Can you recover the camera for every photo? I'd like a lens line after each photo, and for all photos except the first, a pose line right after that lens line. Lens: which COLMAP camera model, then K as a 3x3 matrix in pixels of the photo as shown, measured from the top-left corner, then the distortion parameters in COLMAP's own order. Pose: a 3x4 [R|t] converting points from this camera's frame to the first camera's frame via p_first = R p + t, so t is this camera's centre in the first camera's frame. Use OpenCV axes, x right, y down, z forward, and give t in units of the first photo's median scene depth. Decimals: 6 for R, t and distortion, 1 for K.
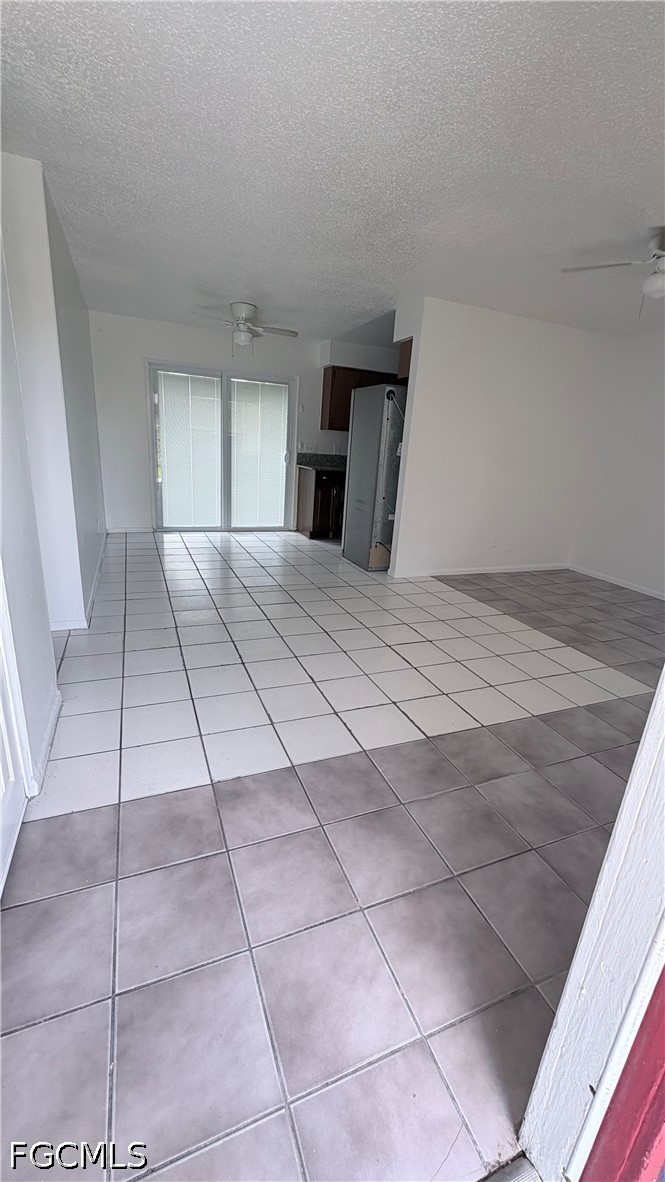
lens RADIAL K [[472.0, 0, 330.2], [0, 472.0, 592.5], [0, 0, 1]] dist [-0.000851, 0.000243]
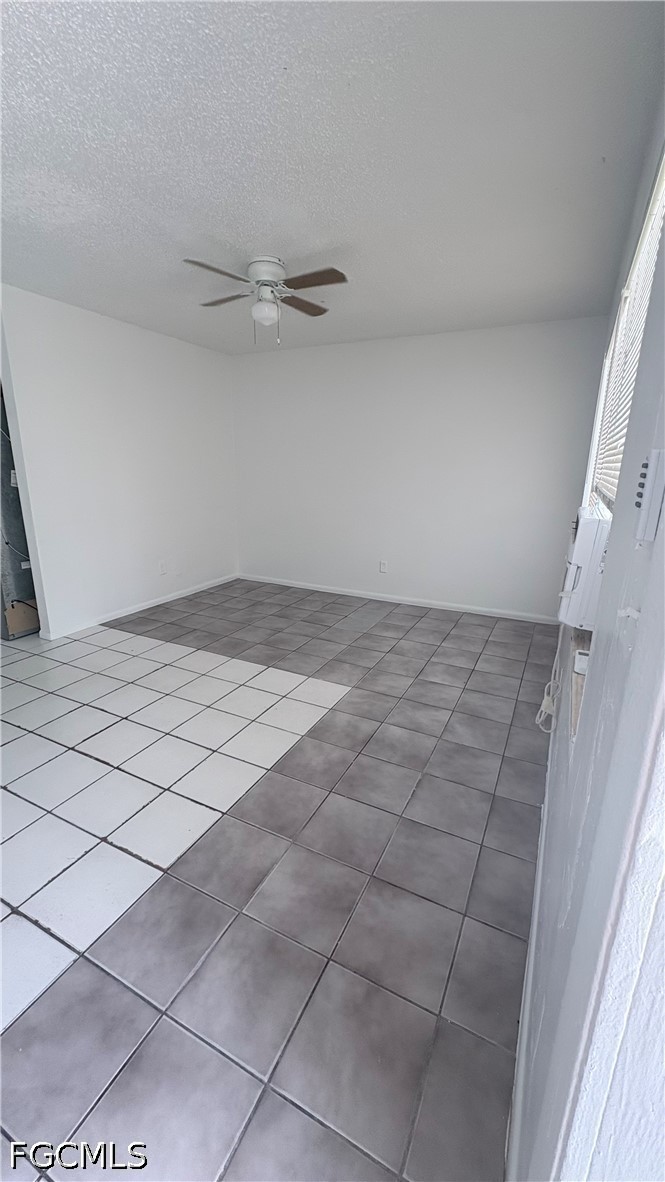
lens RADIAL K [[472.0, 0, 332.6], [0, 472.0, 589.8], [0, 0, 1]] dist [-0.000851, 0.000243]
pose [[0.750451, -0.223385, 0.622031, 0.021936], [0.231239, 0.970410, 0.069517, -0.073270], [-0.619155, 0.091668, 0.779900, 0.115037]]
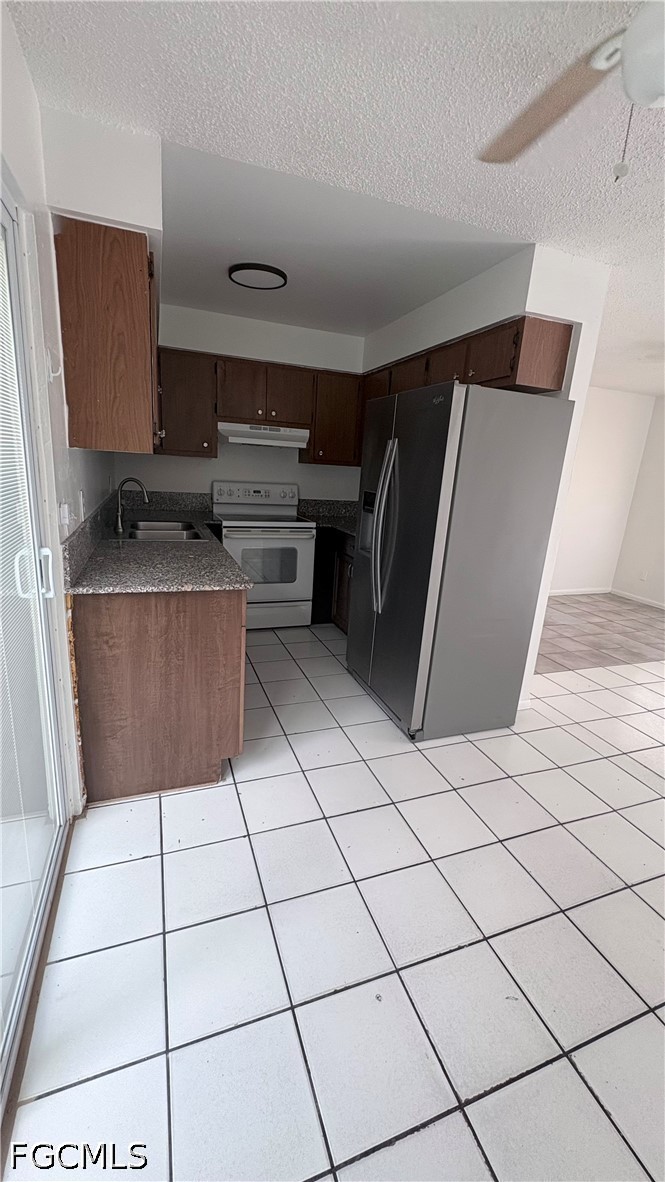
lens RADIAL K [[472.0, 0, 331.6], [0, 472.0, 588.7], [0, 0, 1]] dist [-0.000851, 0.000243]
pose [[0.044614, -0.310282, 0.949597, -0.539127], [0.245286, 0.924849, 0.290671, -0.537853], [-0.968424, 0.219954, 0.117369, 1.437931]]
